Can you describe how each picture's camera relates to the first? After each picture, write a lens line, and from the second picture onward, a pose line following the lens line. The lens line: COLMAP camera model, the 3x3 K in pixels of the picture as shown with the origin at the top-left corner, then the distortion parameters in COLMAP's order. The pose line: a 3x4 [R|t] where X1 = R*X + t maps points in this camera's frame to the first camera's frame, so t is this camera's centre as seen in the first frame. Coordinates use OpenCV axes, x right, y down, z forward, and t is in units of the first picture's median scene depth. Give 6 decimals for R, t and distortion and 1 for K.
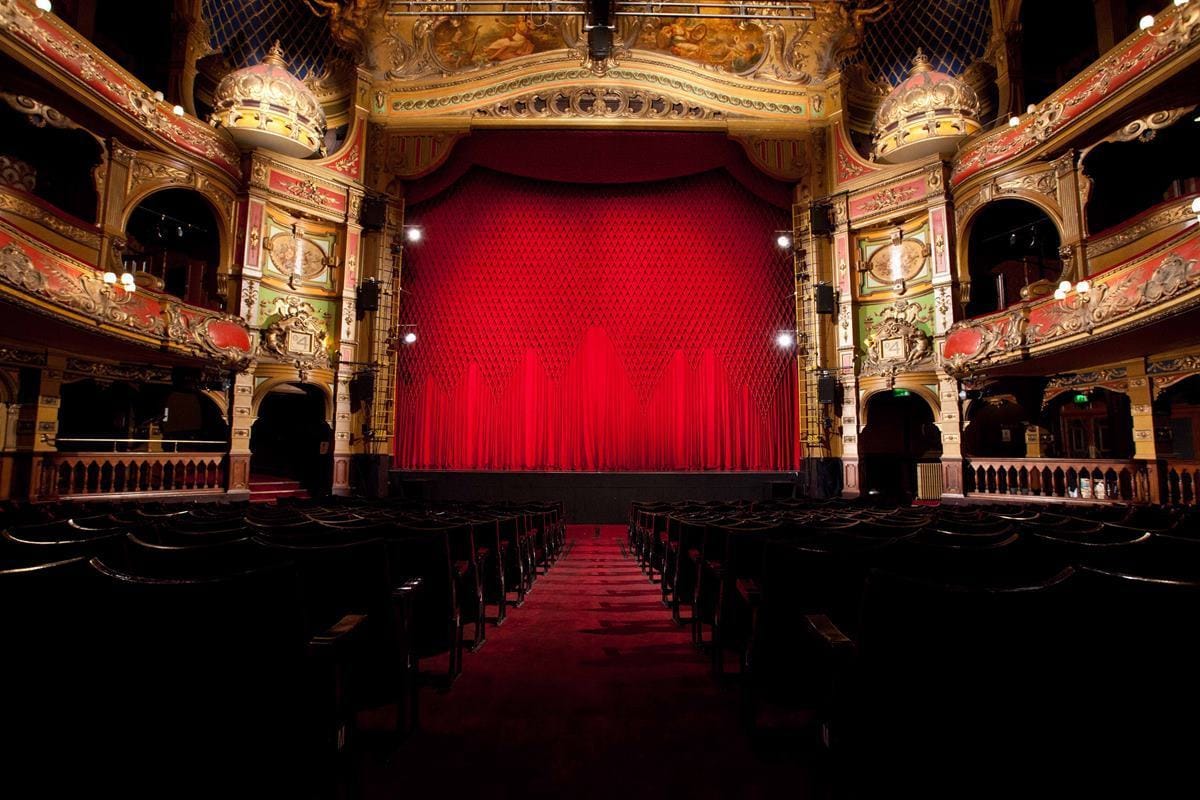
lens RADIAL K [[579.3, 0, 598.6], [0, 579.3, 396.5], [0, 0, 1]] dist [-0.079445, 0.034765]
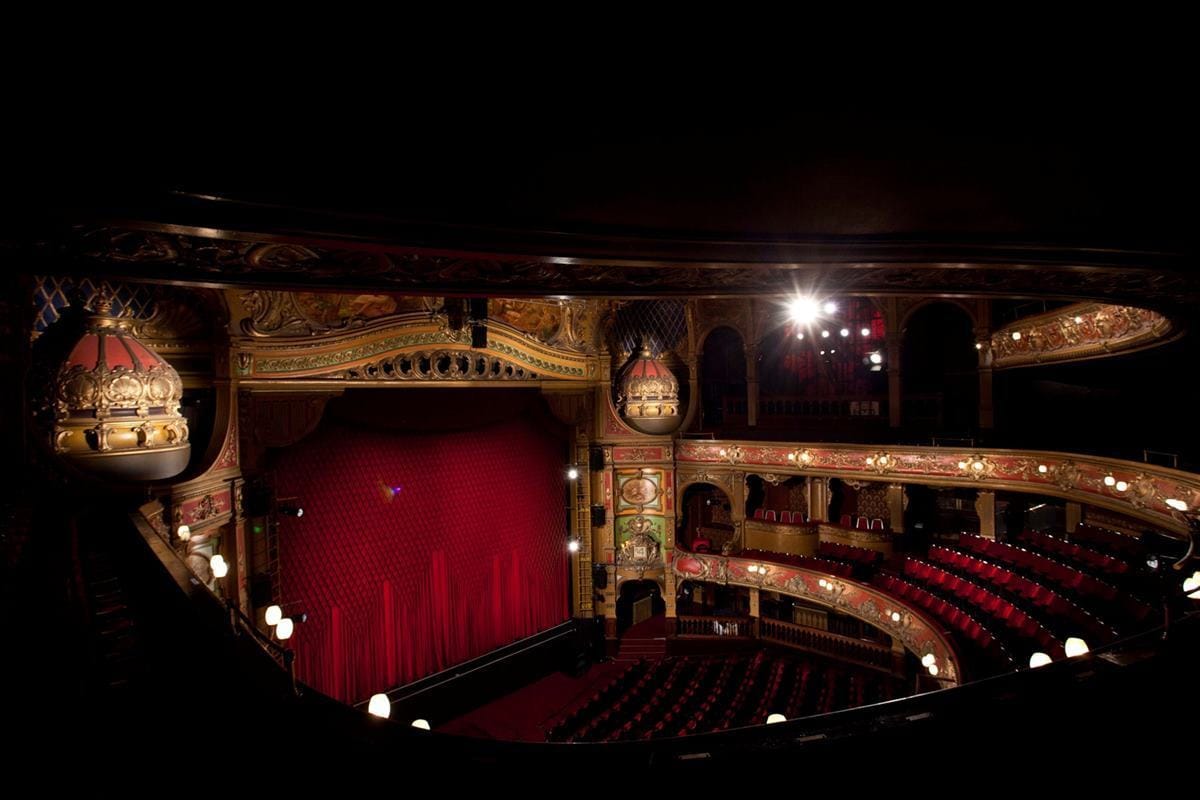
lens RADIAL K [[579.3, 0, 598.6], [0, 579.3, 396.5], [0, 0, 1]] dist [-0.079445, 0.034765]
pose [[0.700112, -0.024303, 0.713619, -0.677631], [-0.040889, 0.996416, 0.074050, -0.599745], [-0.712861, -0.081022, 0.696609, -0.023844]]
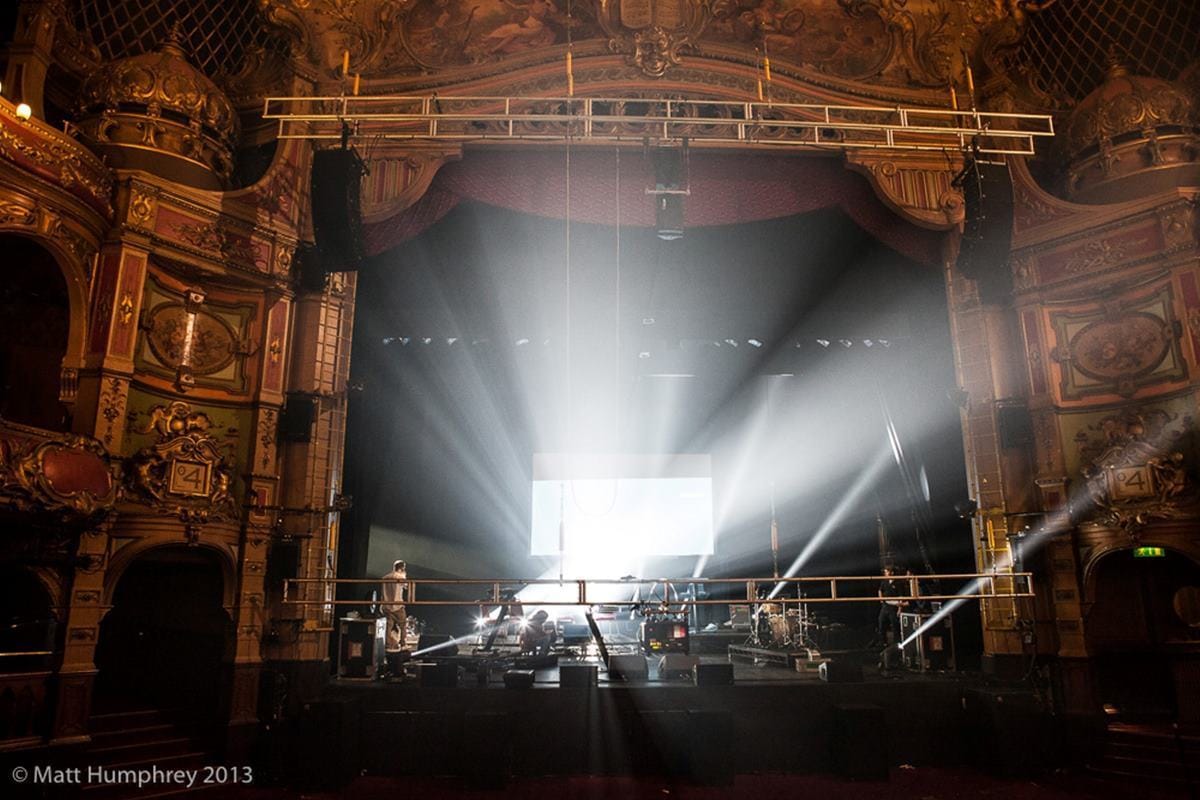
lens RADIAL K [[819.5, 0, 600.0], [0, 819.5, 400.0], [0, 0, 1]] dist [-0.112261, 0.075140]
pose [[0.999433, -0.003401, 0.033503, -0.104896], [0.008382, 0.988698, -0.149688, -0.043047], [-0.032616, 0.149884, 0.988166, 0.116164]]
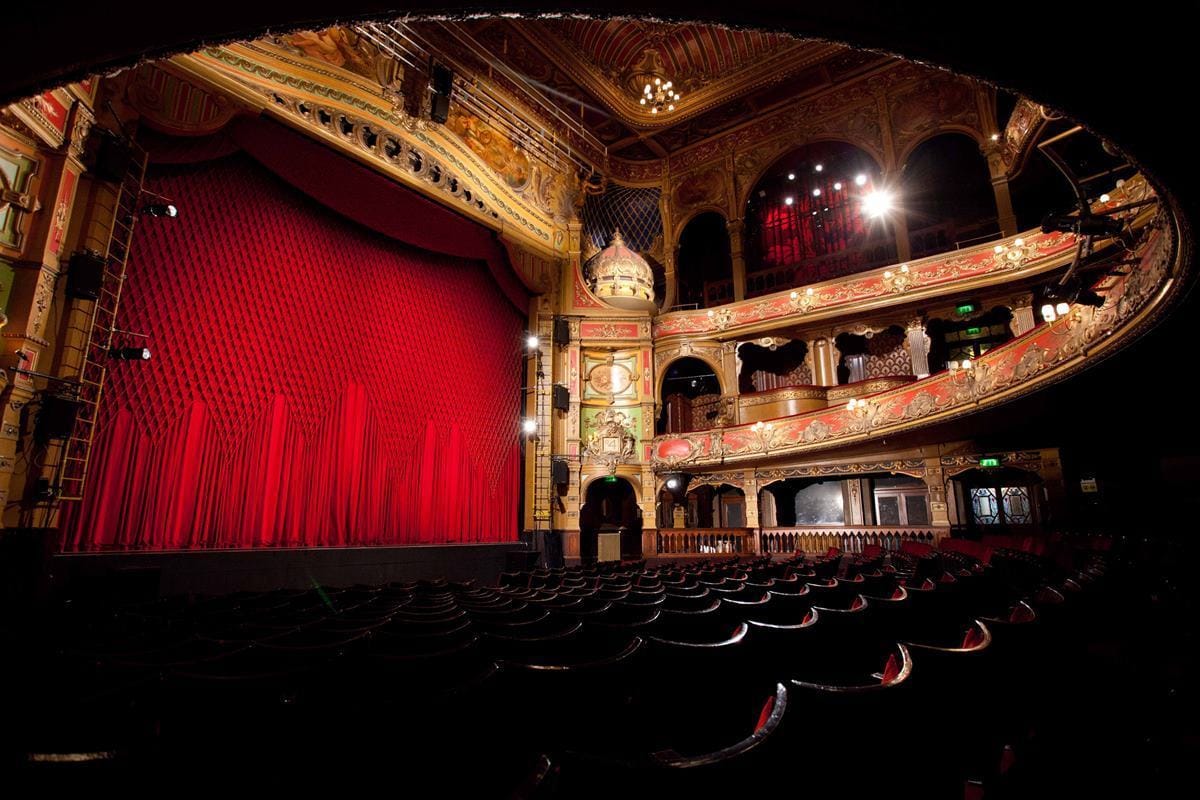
lens RADIAL K [[579.3, 0, 598.6], [0, 579.3, 396.5], [0, 0, 1]] dist [-0.079445, 0.034765]
pose [[0.617860, 0.163560, 0.769088, -0.509183], [-0.067045, 0.985522, -0.155726, 0.015011], [-0.783424, 0.044654, 0.619881, 0.175947]]
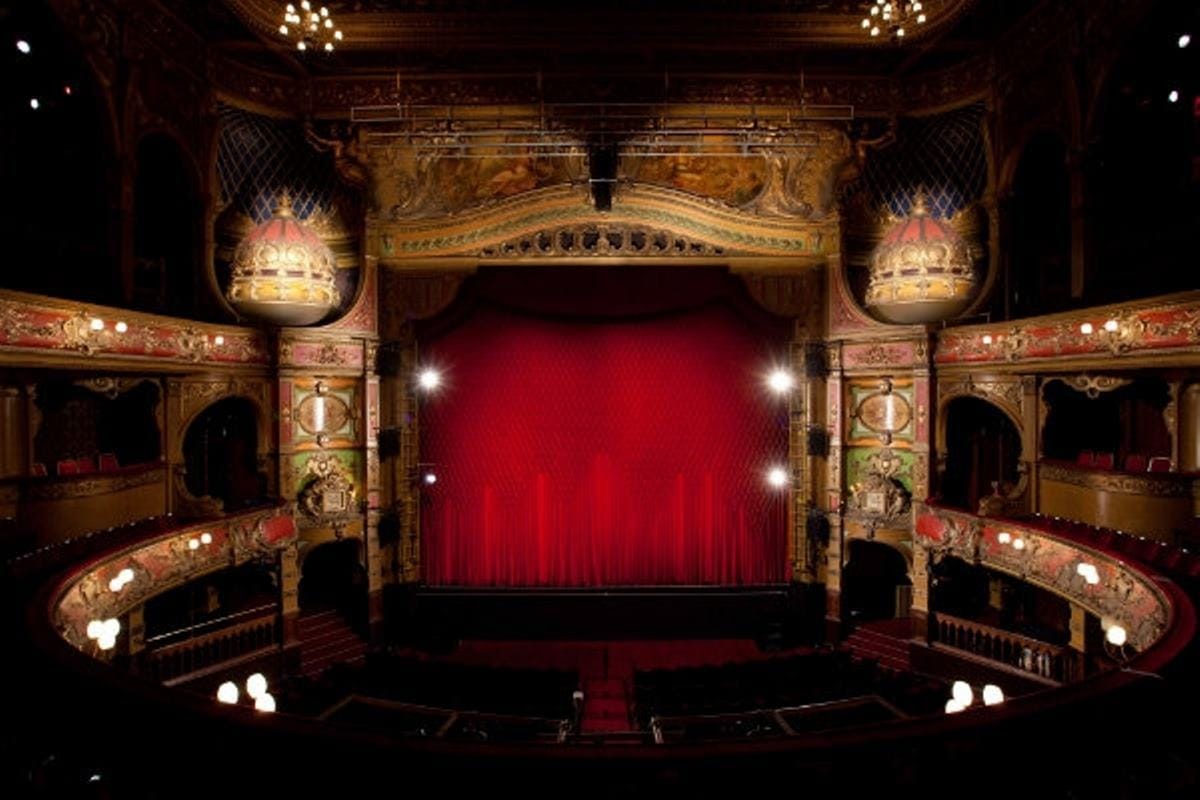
lens RADIAL K [[626.3, 0, 596.8], [0, 626.3, 394.2], [0, 0, 1]] dist [-0.082415, 0.049719]
pose [[0.999897, -0.011864, -0.008055, -0.003970], [0.012619, 0.994783, 0.101232, -0.386318], [0.006811, -0.101324, 0.994830, -0.149593]]
